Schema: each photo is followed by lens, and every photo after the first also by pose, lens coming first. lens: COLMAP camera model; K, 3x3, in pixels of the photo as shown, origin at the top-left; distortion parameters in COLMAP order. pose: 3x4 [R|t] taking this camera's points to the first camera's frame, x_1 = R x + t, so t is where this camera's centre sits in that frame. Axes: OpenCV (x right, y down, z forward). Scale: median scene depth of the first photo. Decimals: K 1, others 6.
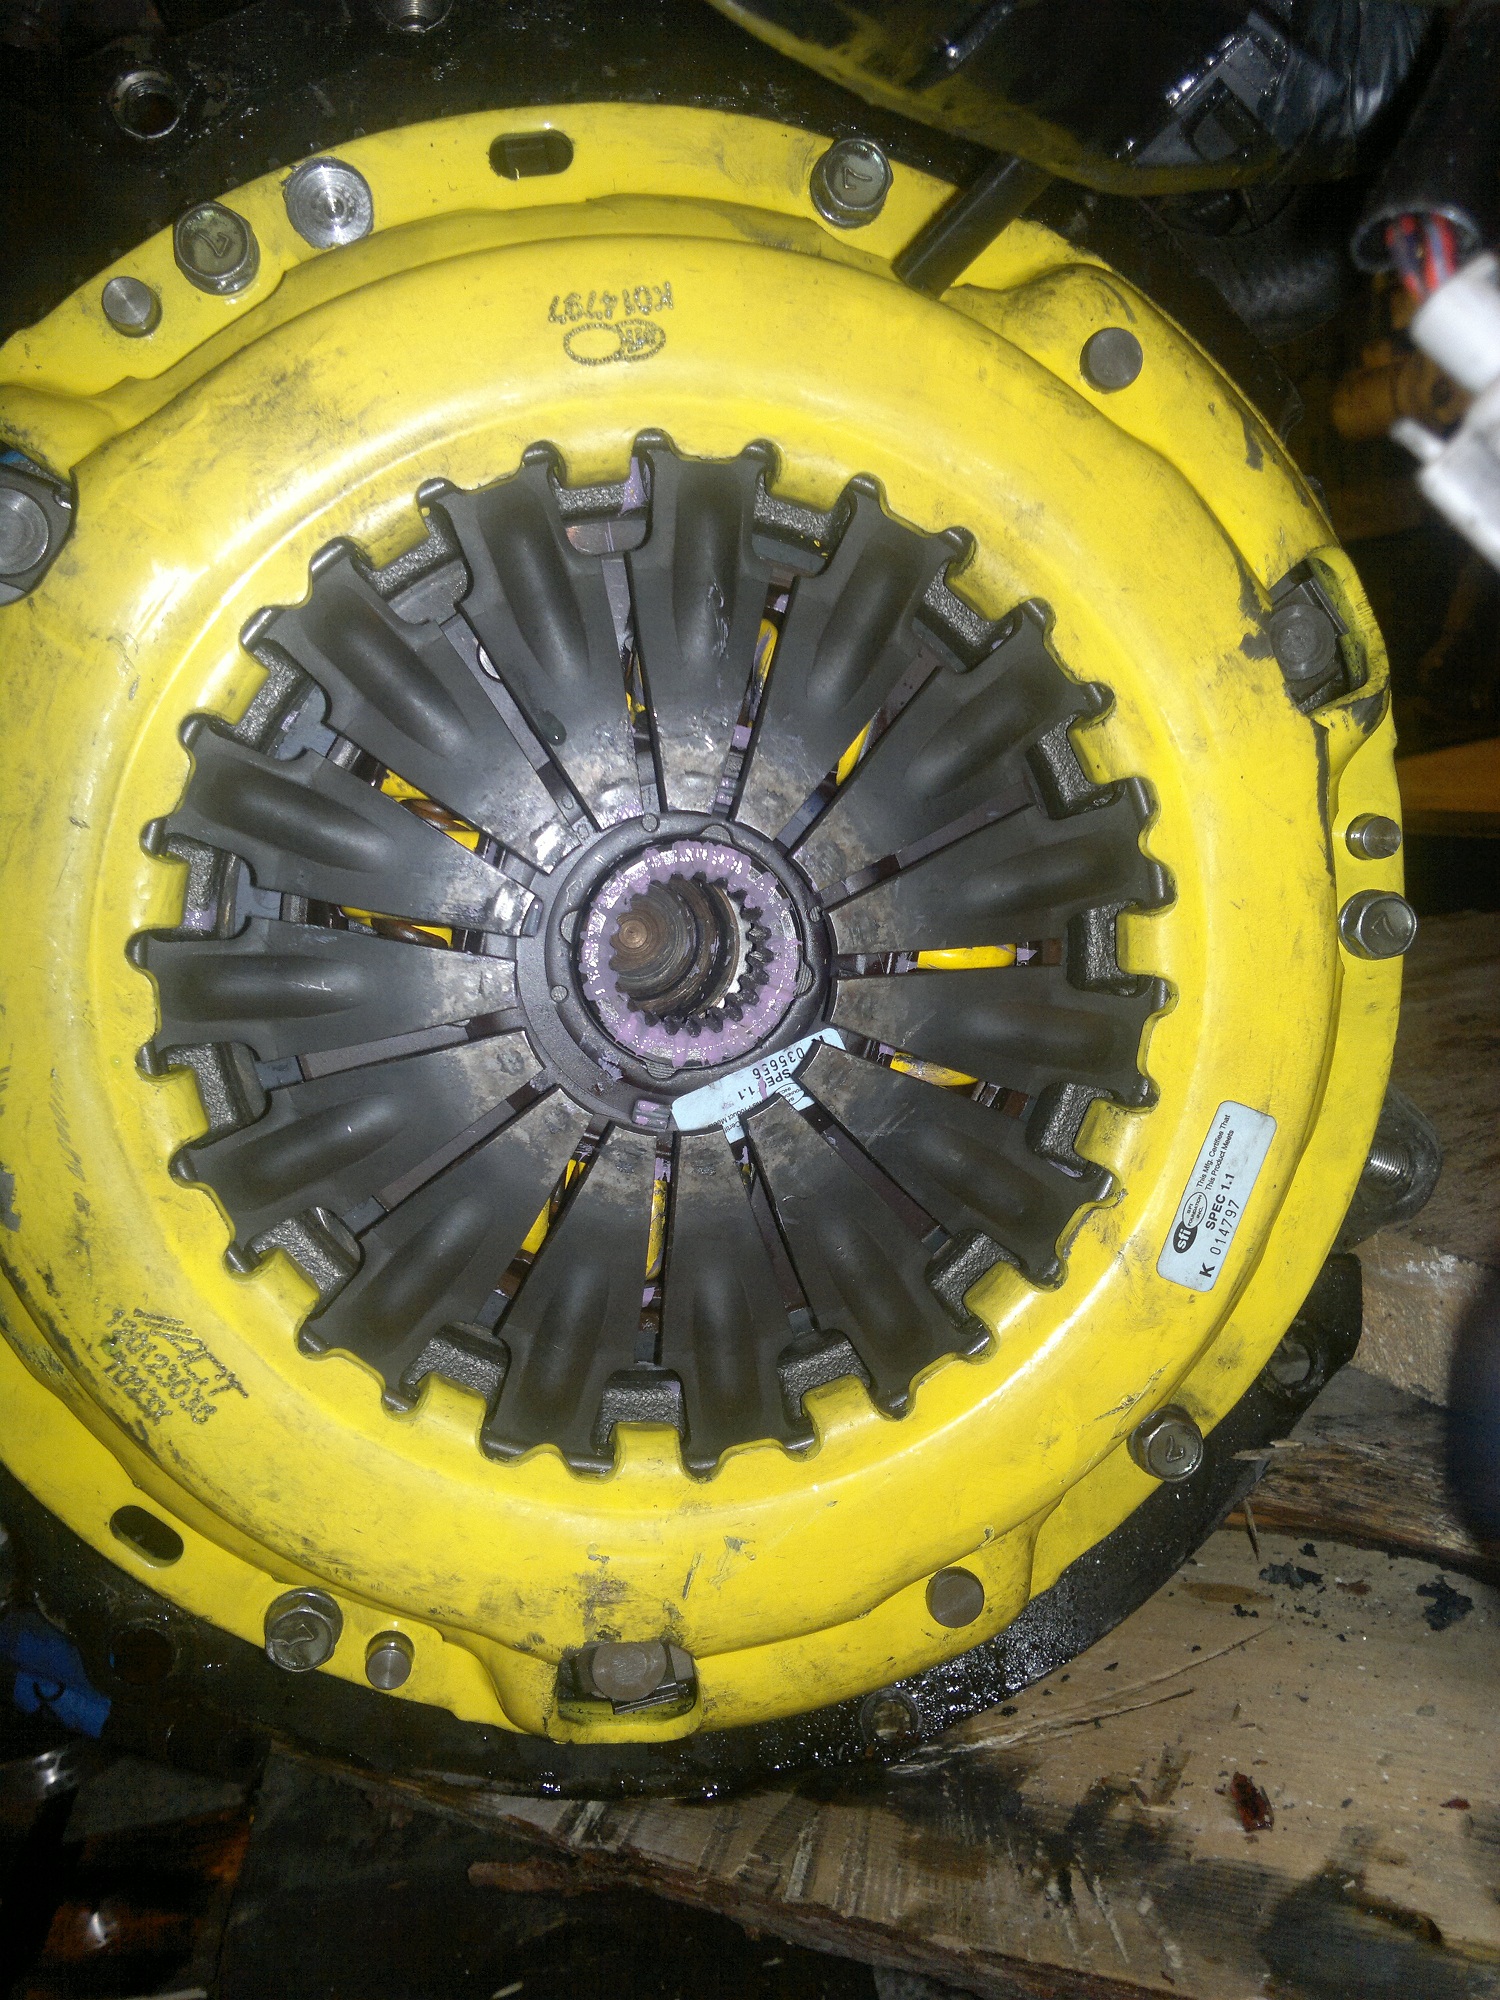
lens RADIAL K [[1737.9, 0, 750.0], [0, 1737.9, 1000.0], [0, 0, 1]] dist [0.081113, -0.154189]
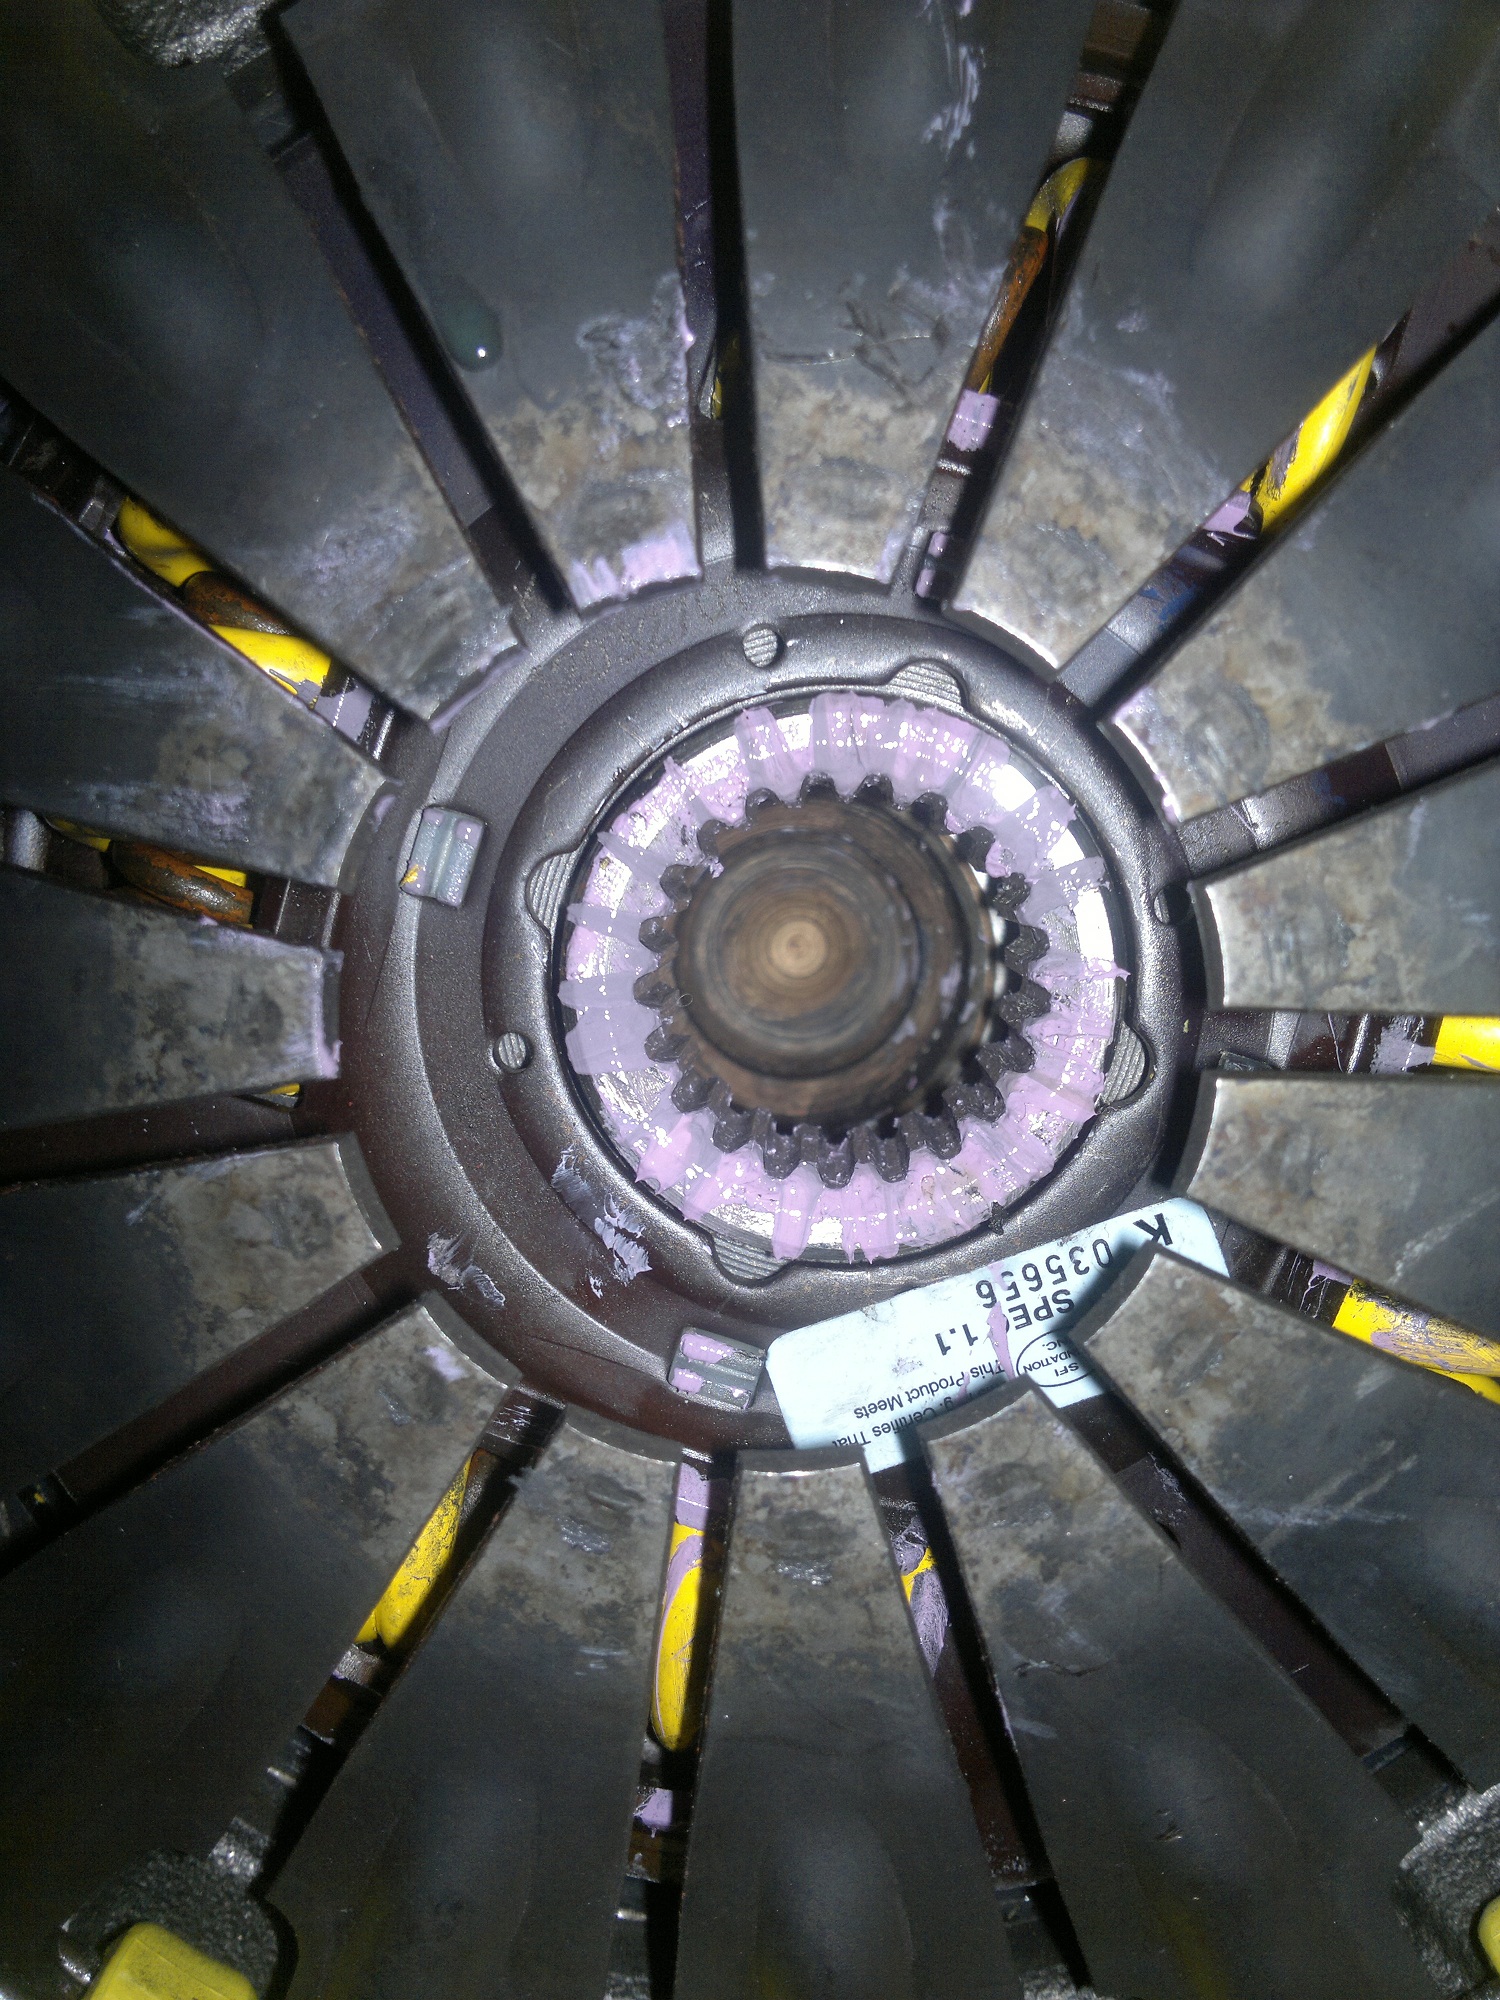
lens RADIAL K [[1737.9, 0, 750.0], [0, 1737.9, 1000.0], [0, 0, 1]] dist [0.081113, -0.154189]
pose [[0.976936, 0.076646, -0.199304, 0.026205], [-0.083850, 0.996087, -0.027943, -0.009140], [0.196382, 0.044010, 0.979539, 0.611793]]
